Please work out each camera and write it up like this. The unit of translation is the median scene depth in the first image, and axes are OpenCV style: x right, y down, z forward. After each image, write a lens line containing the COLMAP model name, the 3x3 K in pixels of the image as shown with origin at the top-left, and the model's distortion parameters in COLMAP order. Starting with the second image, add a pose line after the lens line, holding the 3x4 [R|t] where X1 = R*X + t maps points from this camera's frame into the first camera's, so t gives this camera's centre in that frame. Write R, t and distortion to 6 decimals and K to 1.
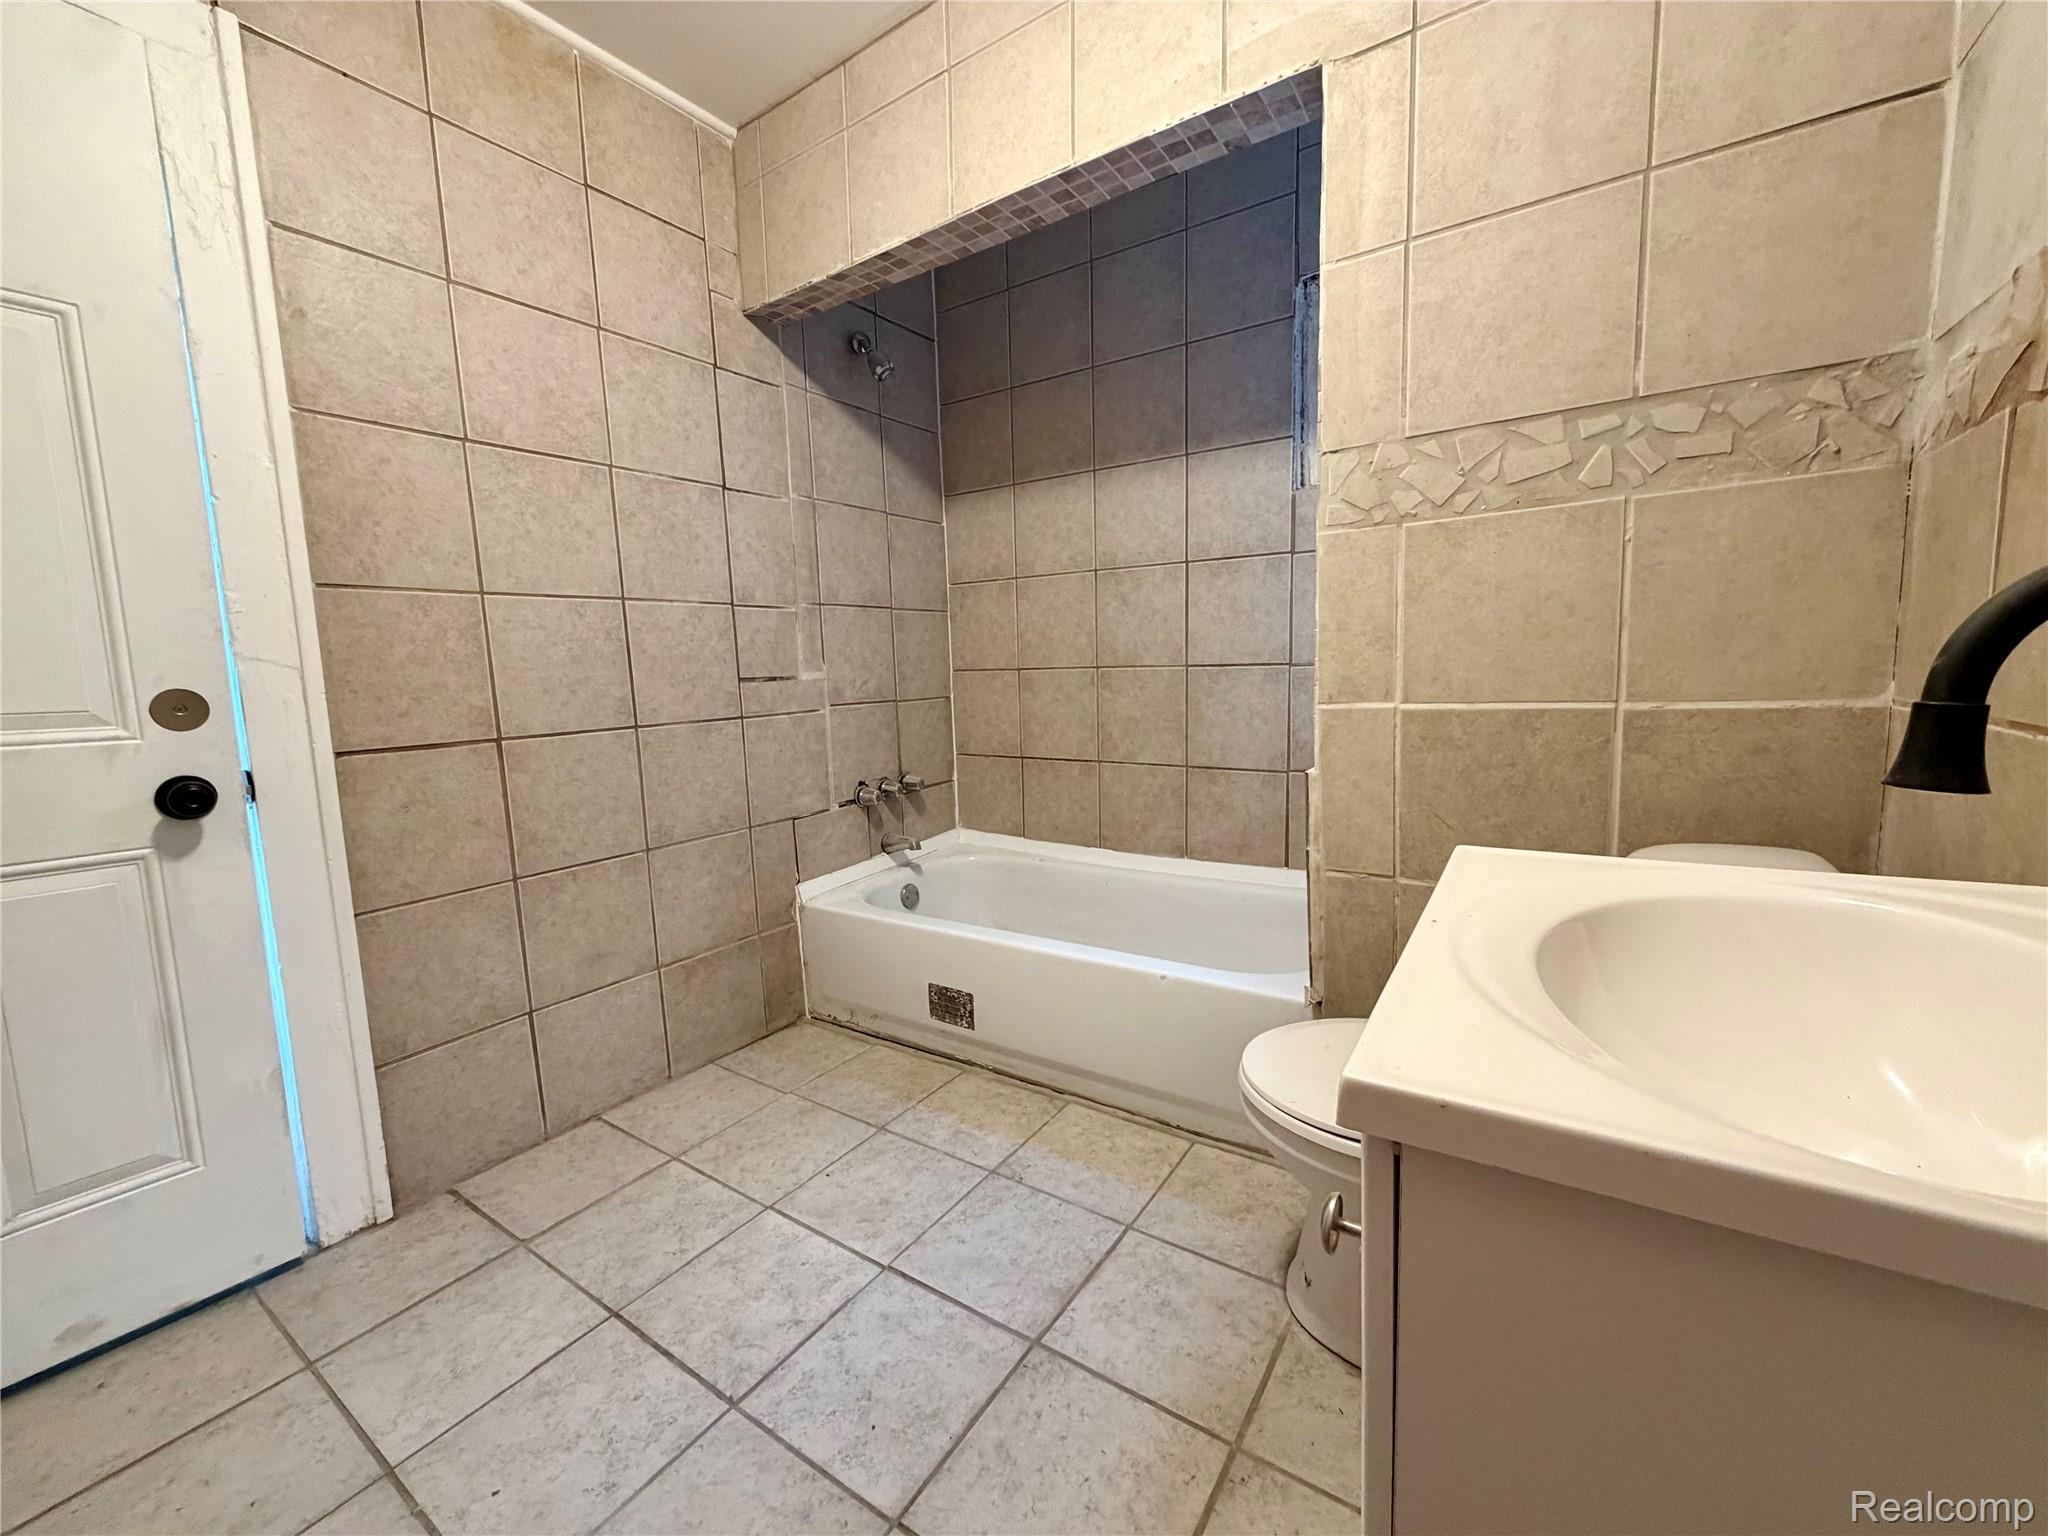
lens RADIAL K [[818.3, 0, 1016.7], [0, 818.3, 766.1], [0, 0, 1]] dist [0.002196, -0.000815]
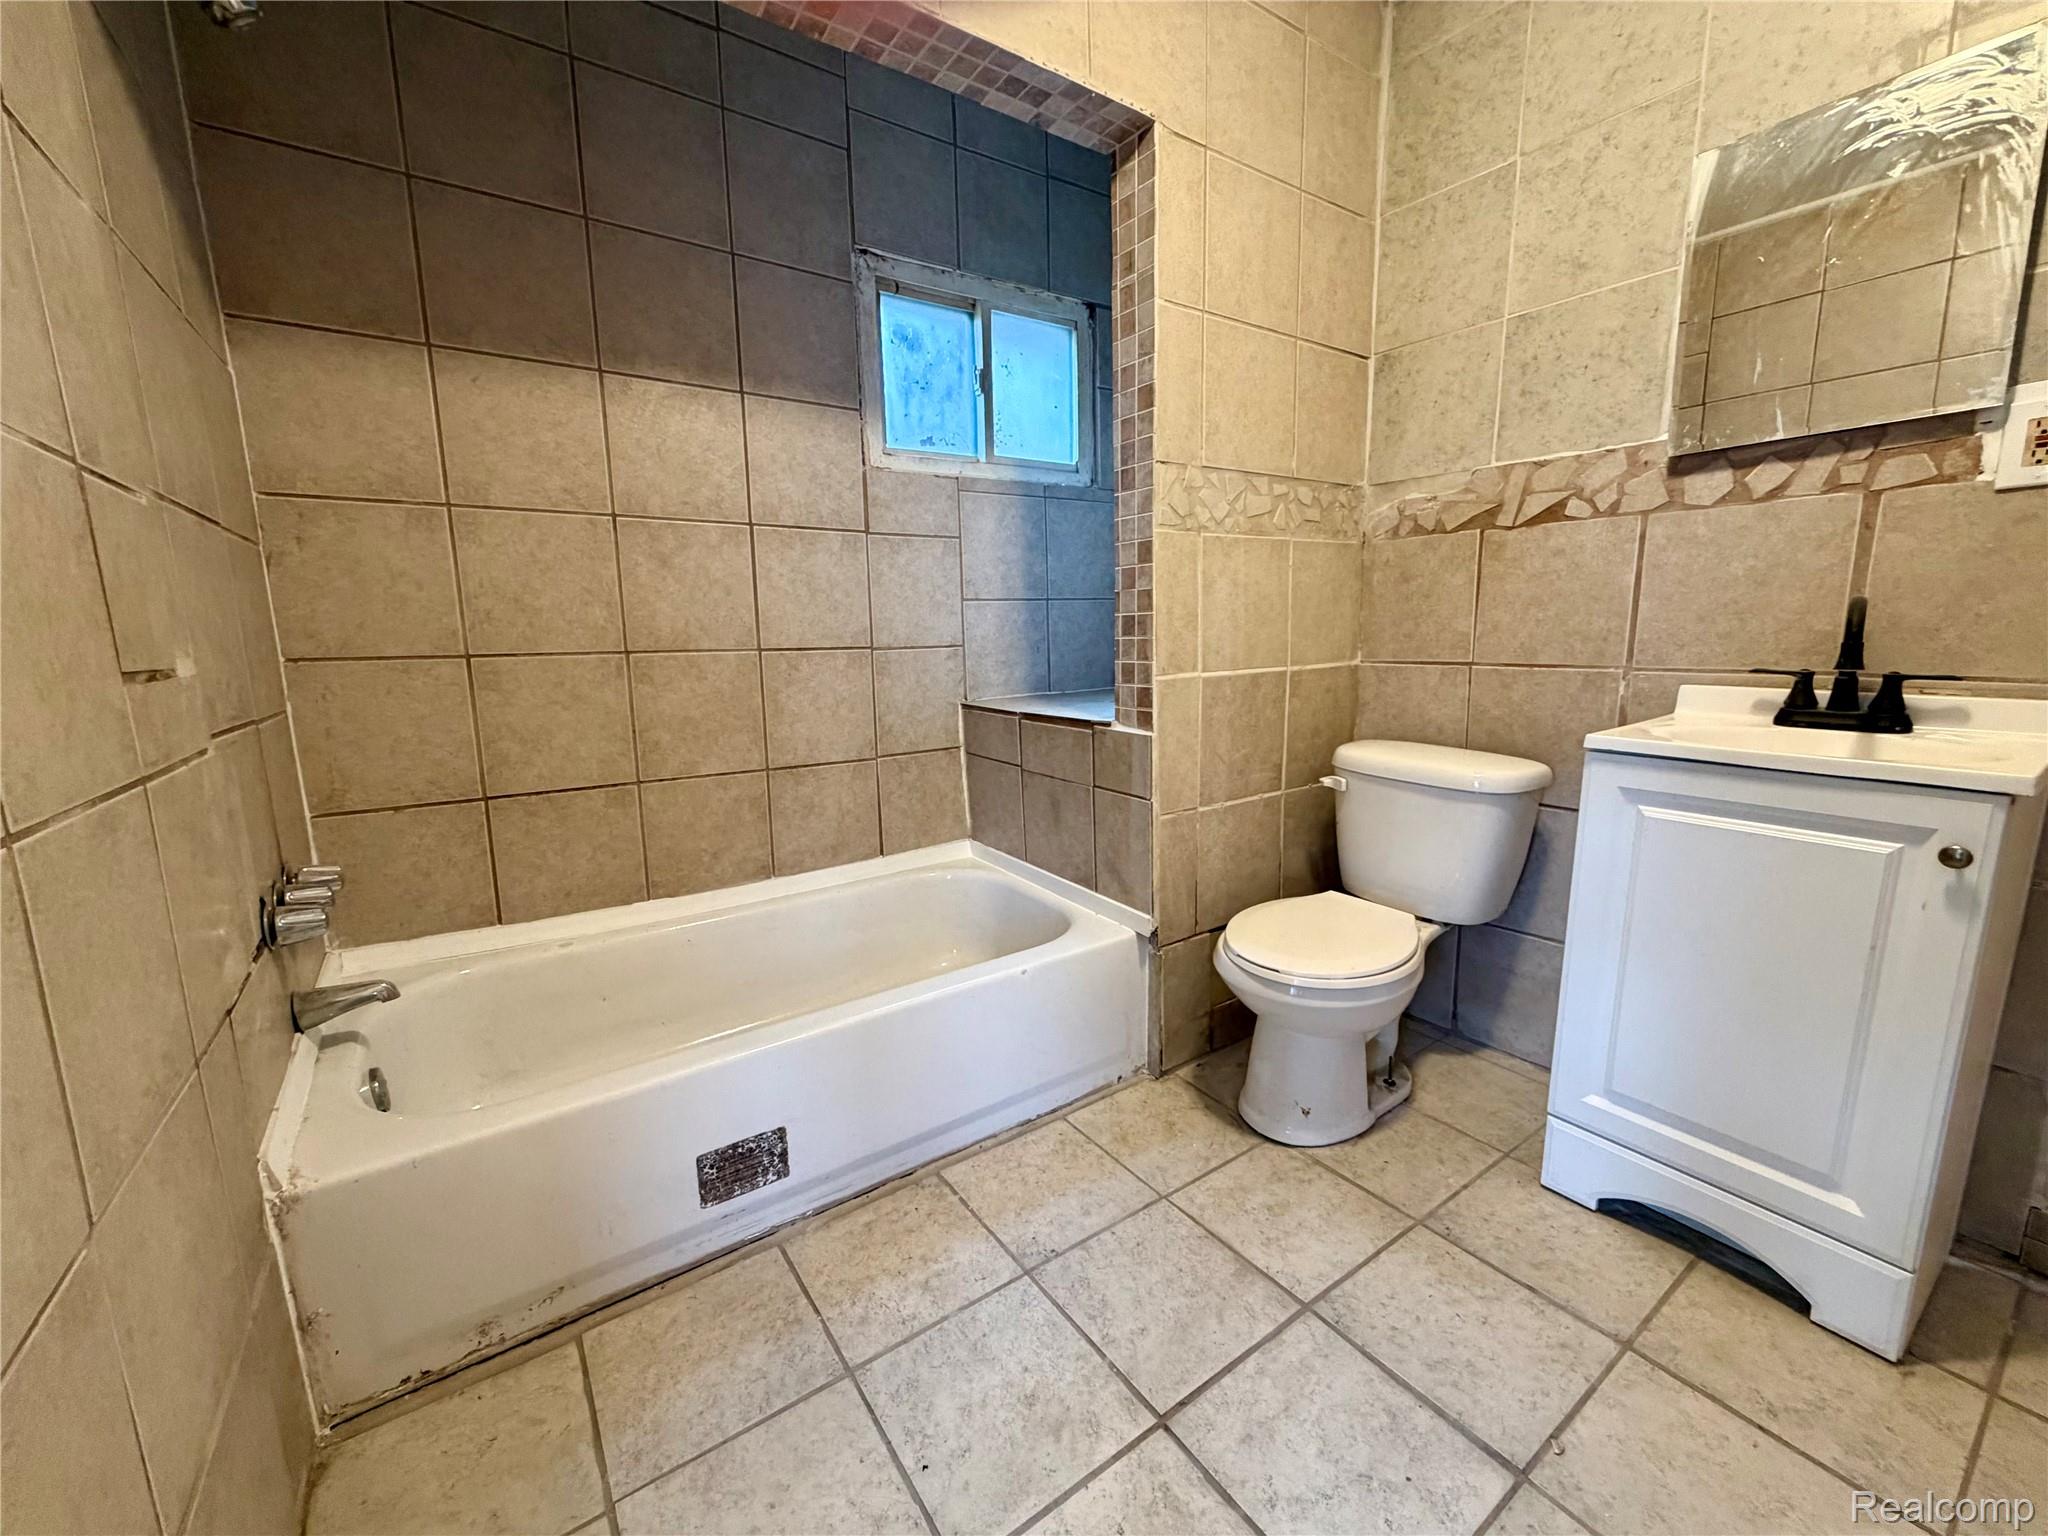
lens RADIAL K [[818.3, 0, 1019.9], [0, 818.3, 766.2], [0, 0, 1]] dist [0.002196, -0.000815]
pose [[0.362649, -0.125204, 0.923477, -0.573951], [0.123949, 0.988610, 0.085360, -0.051600], [-0.923646, 0.083508, 0.374037, 0.537197]]
